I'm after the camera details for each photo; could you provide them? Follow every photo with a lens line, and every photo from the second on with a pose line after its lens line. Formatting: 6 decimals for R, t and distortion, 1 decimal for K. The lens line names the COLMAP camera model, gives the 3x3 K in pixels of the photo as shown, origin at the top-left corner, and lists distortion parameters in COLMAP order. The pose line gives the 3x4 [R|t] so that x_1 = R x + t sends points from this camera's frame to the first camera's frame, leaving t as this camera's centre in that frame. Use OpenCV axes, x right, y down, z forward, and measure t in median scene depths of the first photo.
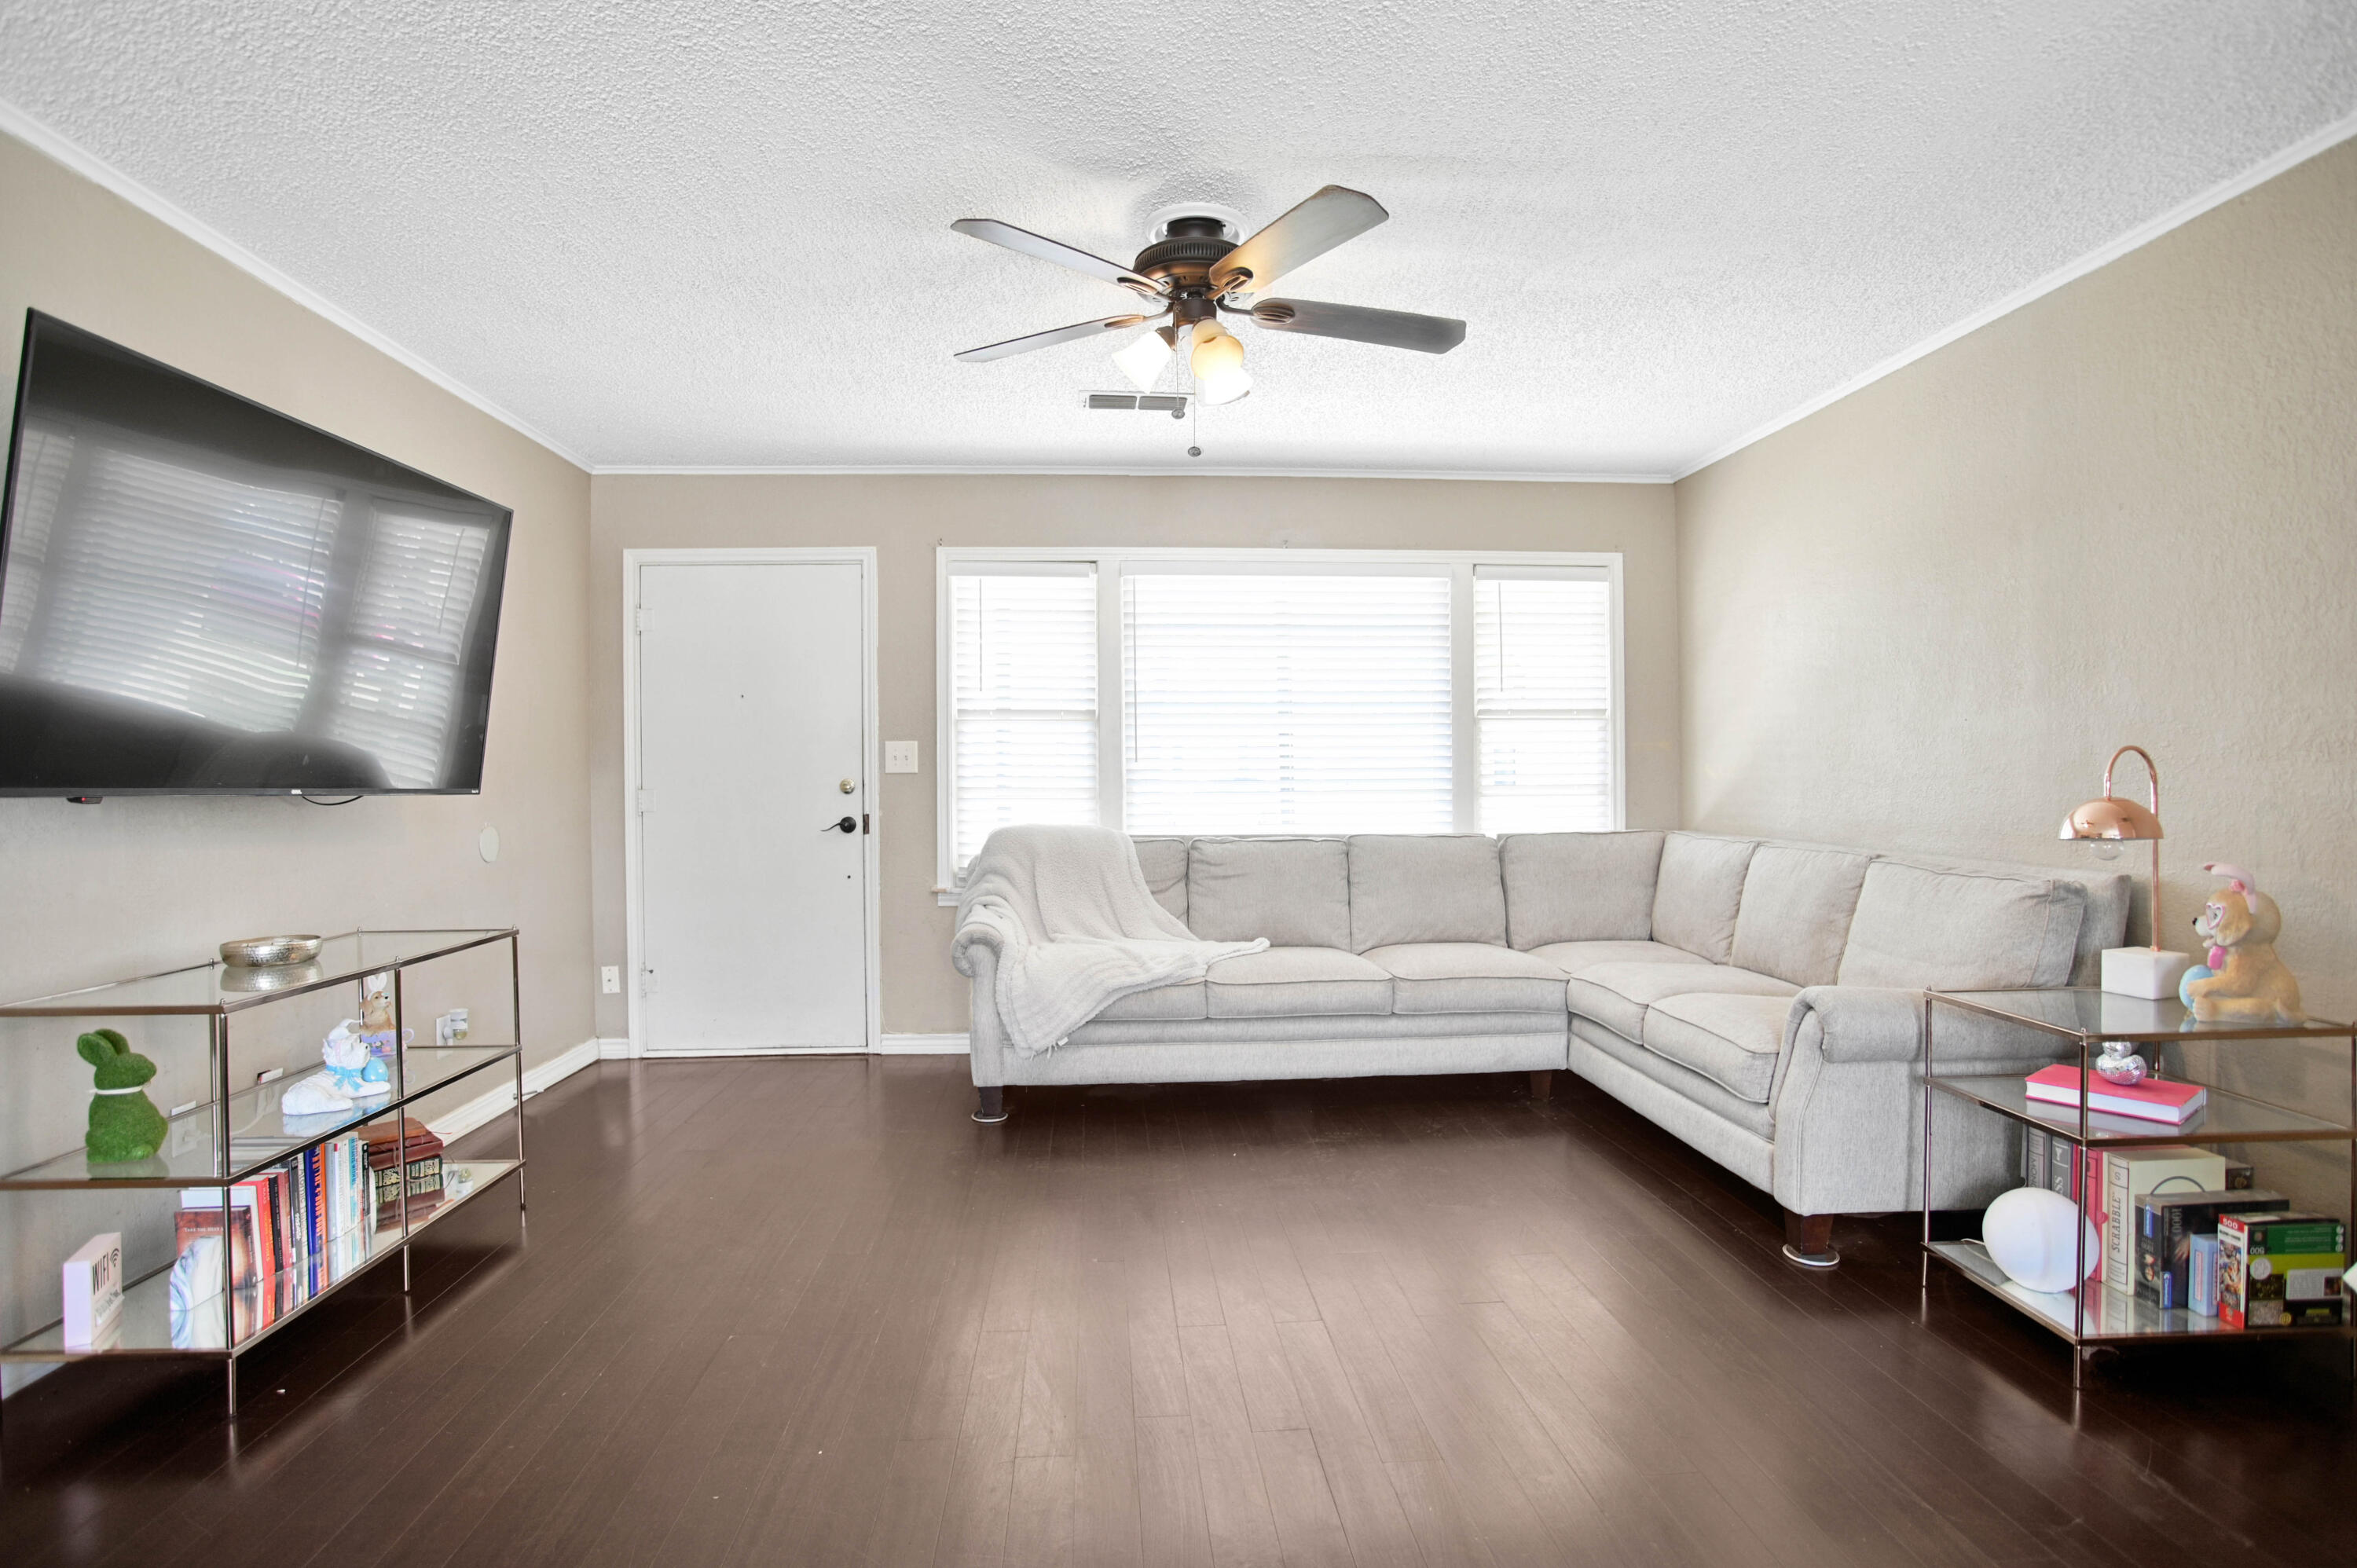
lens RADIAL K [[1180.4, 0, 1178.6], [0, 1180.4, 775.9], [0, 0, 1]] dist [-0.072005, 0.033362]
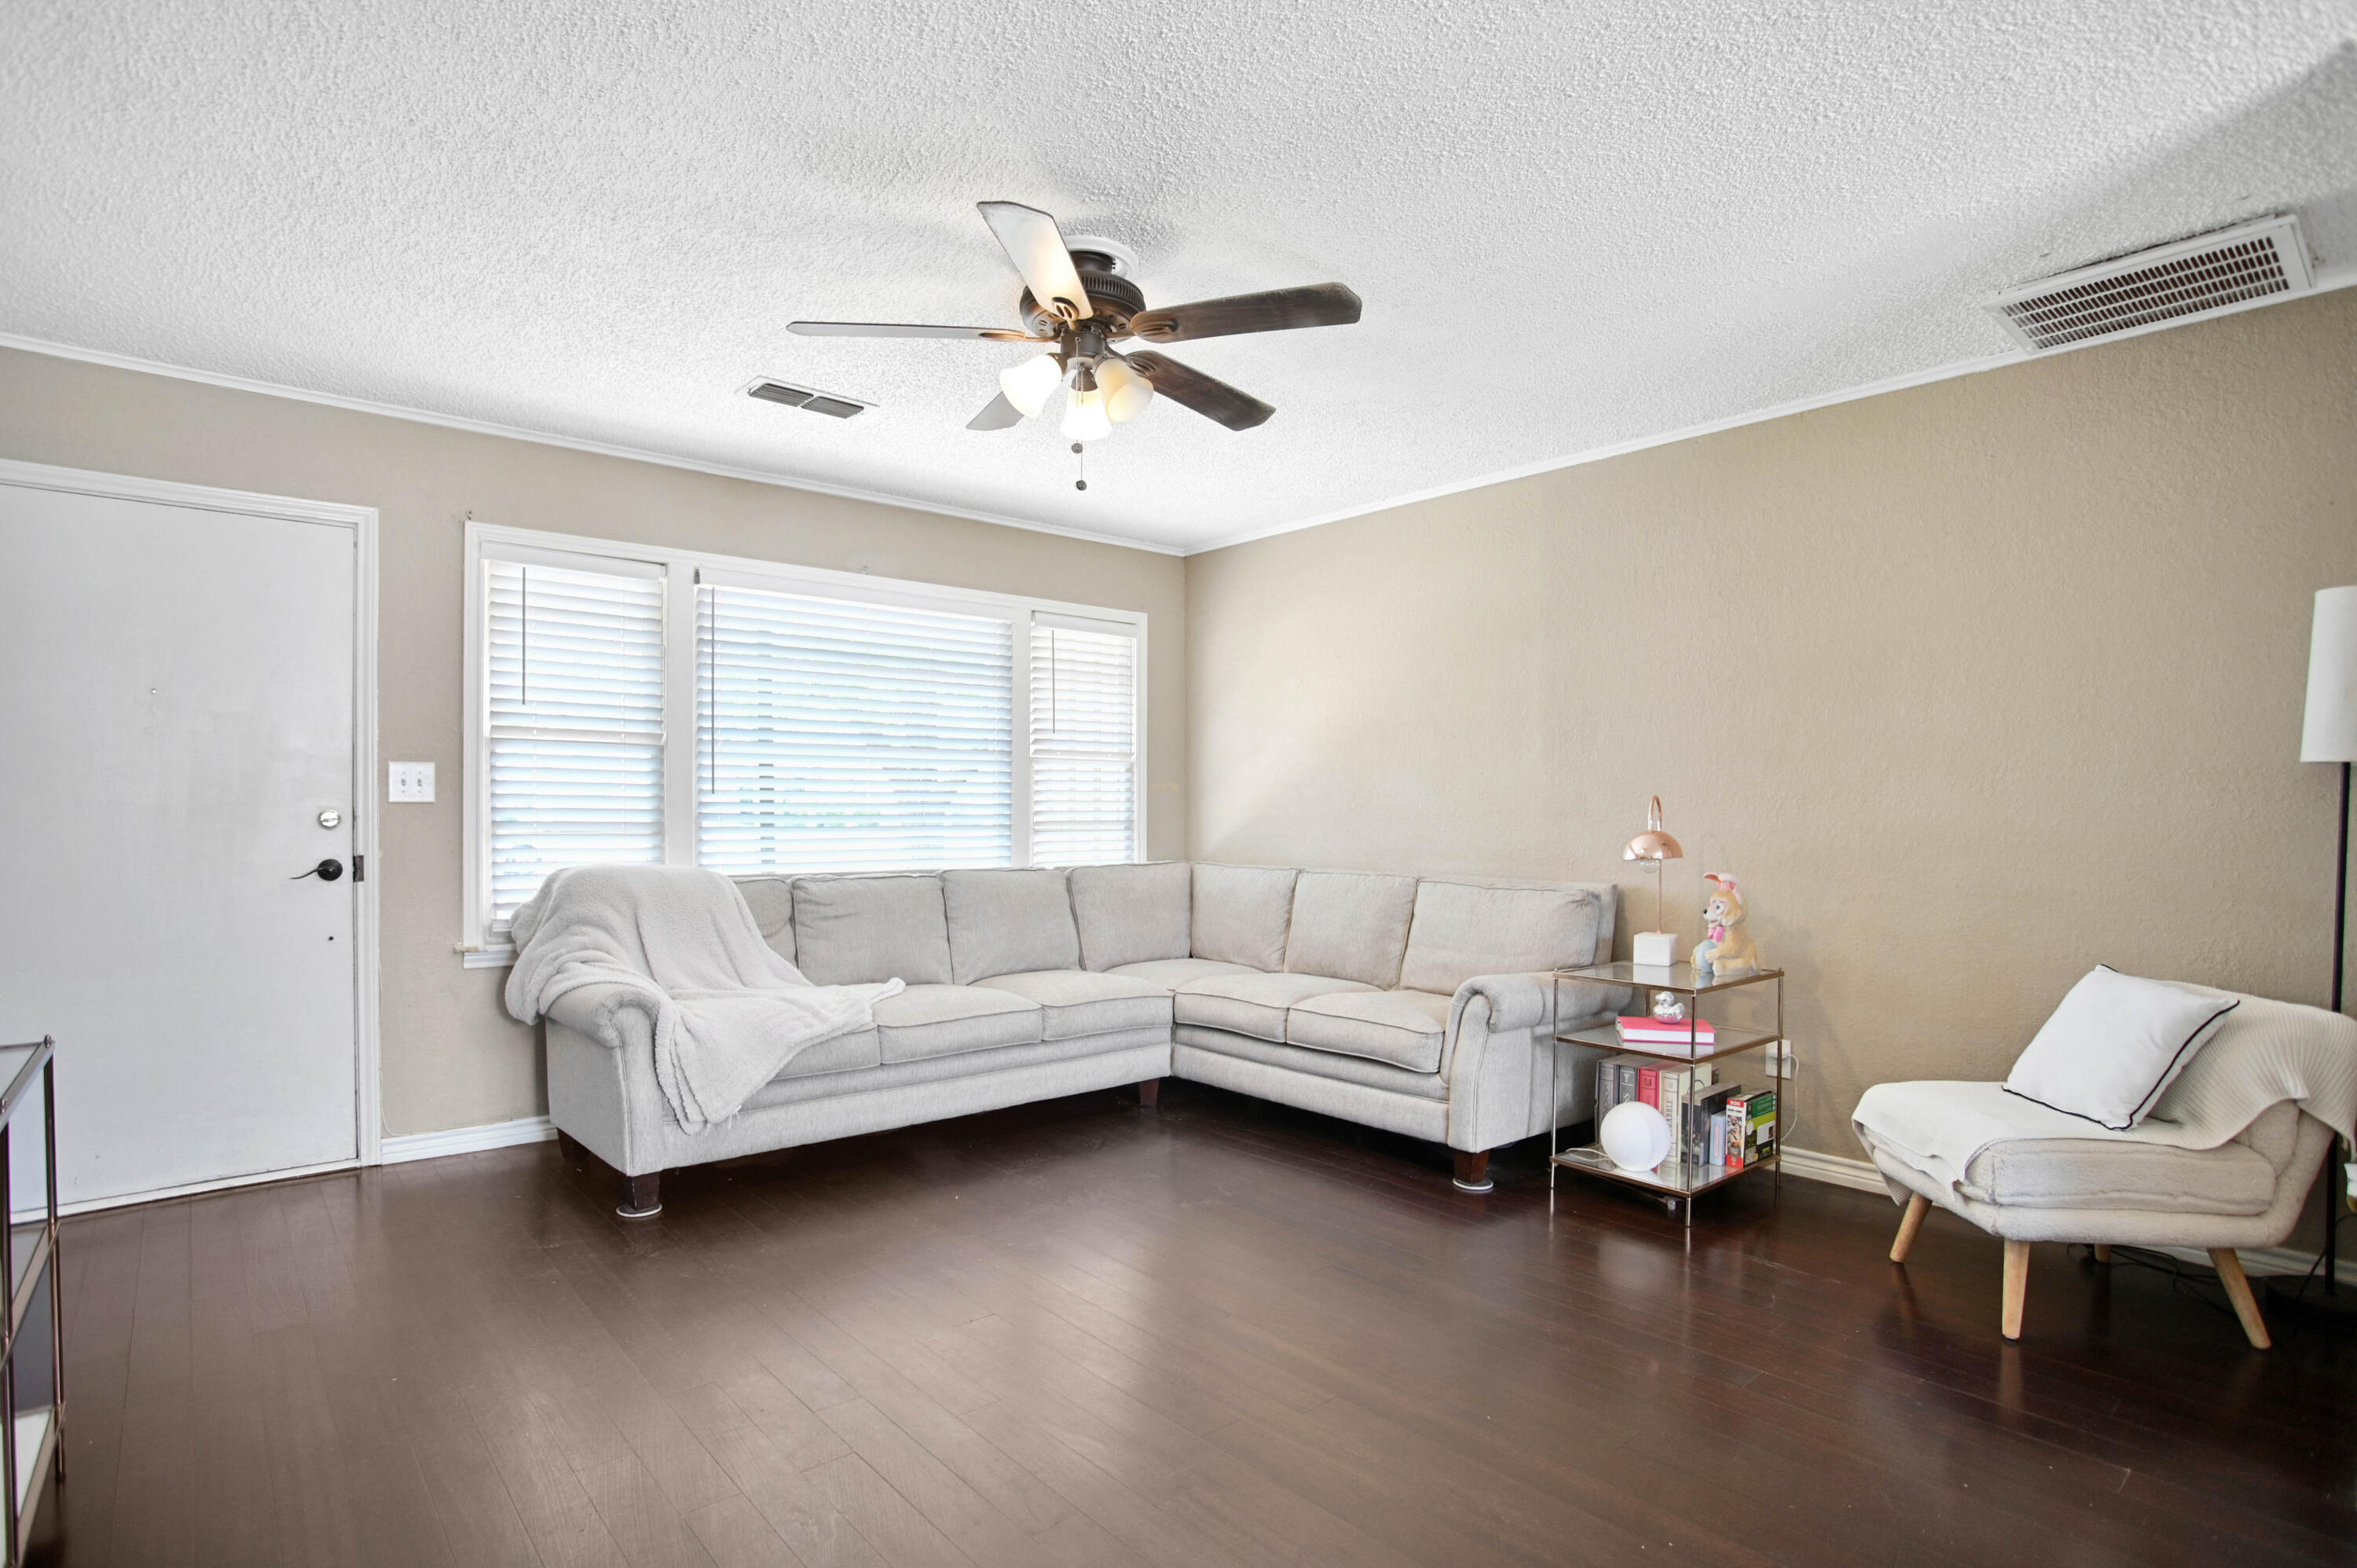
lens RADIAL K [[1187.5, 0, 1163.6], [0, 1187.5, 814.8], [0, 0, 1]] dist [-0.075215, 0.033616]
pose [[0.803647, 0.006764, 0.595068, -0.351918], [-0.007853, 0.999969, -0.000761, 0.002931], [-0.595055, -0.004062, 0.803675, 0.097461]]
